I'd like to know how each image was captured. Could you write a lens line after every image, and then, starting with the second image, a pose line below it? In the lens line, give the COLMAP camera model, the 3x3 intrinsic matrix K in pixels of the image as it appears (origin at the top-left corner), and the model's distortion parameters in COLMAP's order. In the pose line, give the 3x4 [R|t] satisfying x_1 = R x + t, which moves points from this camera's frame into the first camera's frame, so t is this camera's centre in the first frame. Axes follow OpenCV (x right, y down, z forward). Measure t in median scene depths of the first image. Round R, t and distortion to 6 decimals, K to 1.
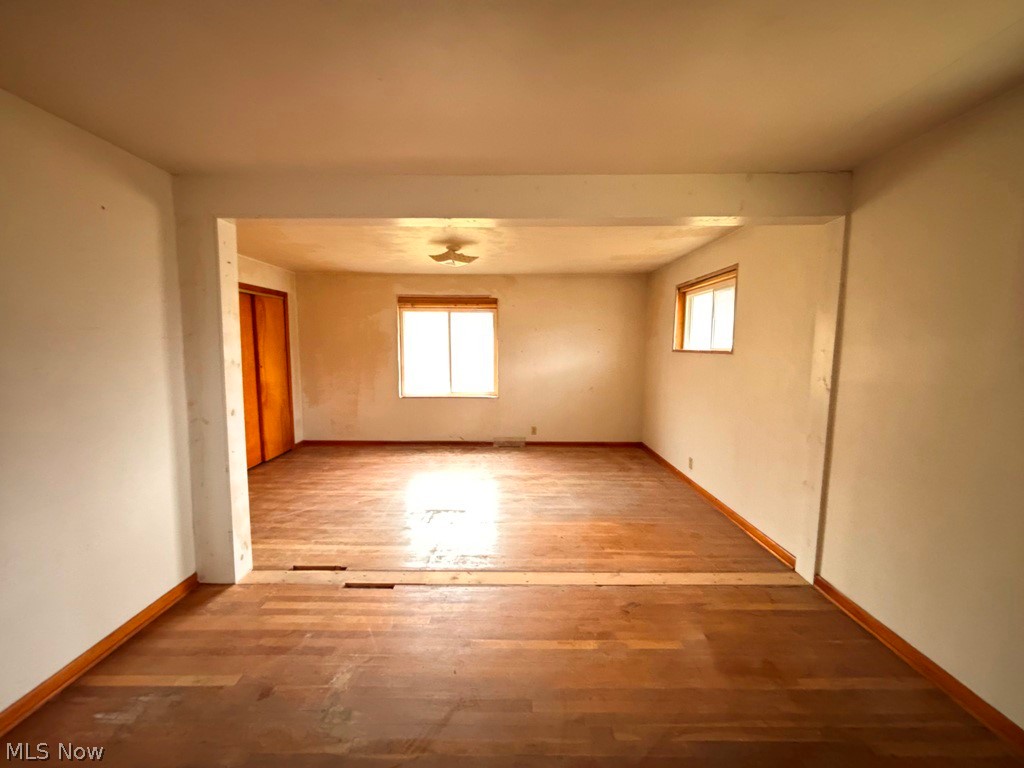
lens RADIAL K [[411.9, 0, 512.4], [0, 411.9, 386.6], [0, 0, 1]] dist [0.001183, -0.000334]
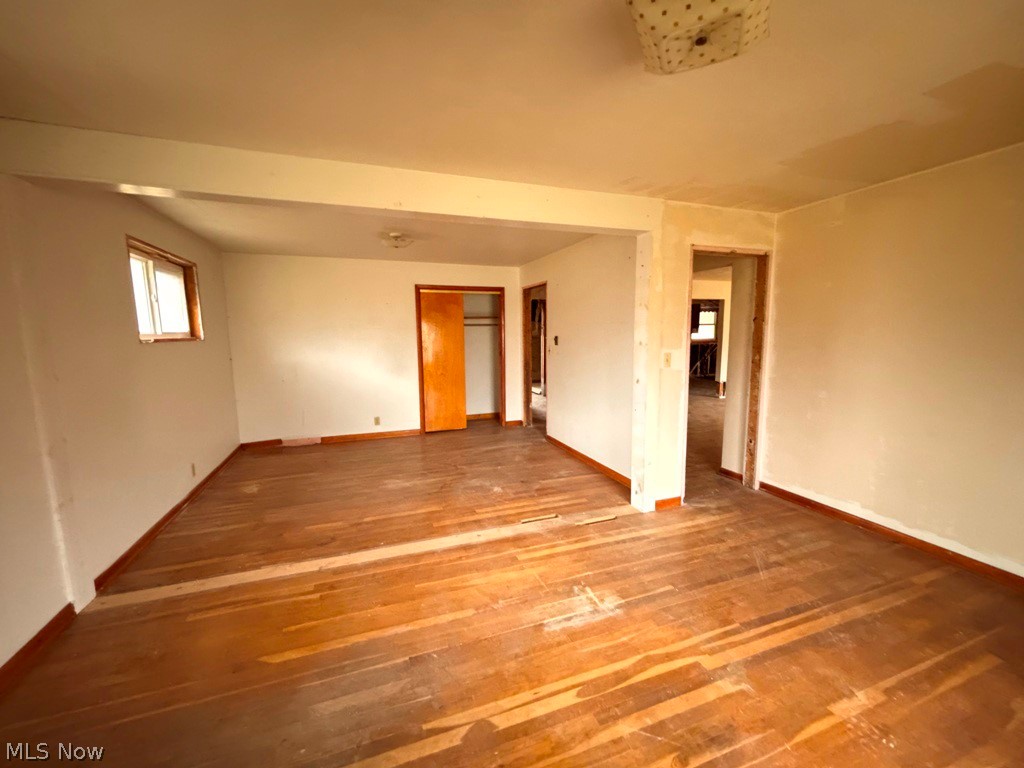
lens RADIAL K [[411.9, 0, 512.5], [0, 411.9, 383.6], [0, 0, 1]] dist [0.001183, -0.000334]
pose [[-0.938540, 0.049336, -0.341627, 0.160746], [-0.027396, 0.975963, 0.216209, -0.217555], [0.344082, 0.212280, -0.914628, 2.200143]]
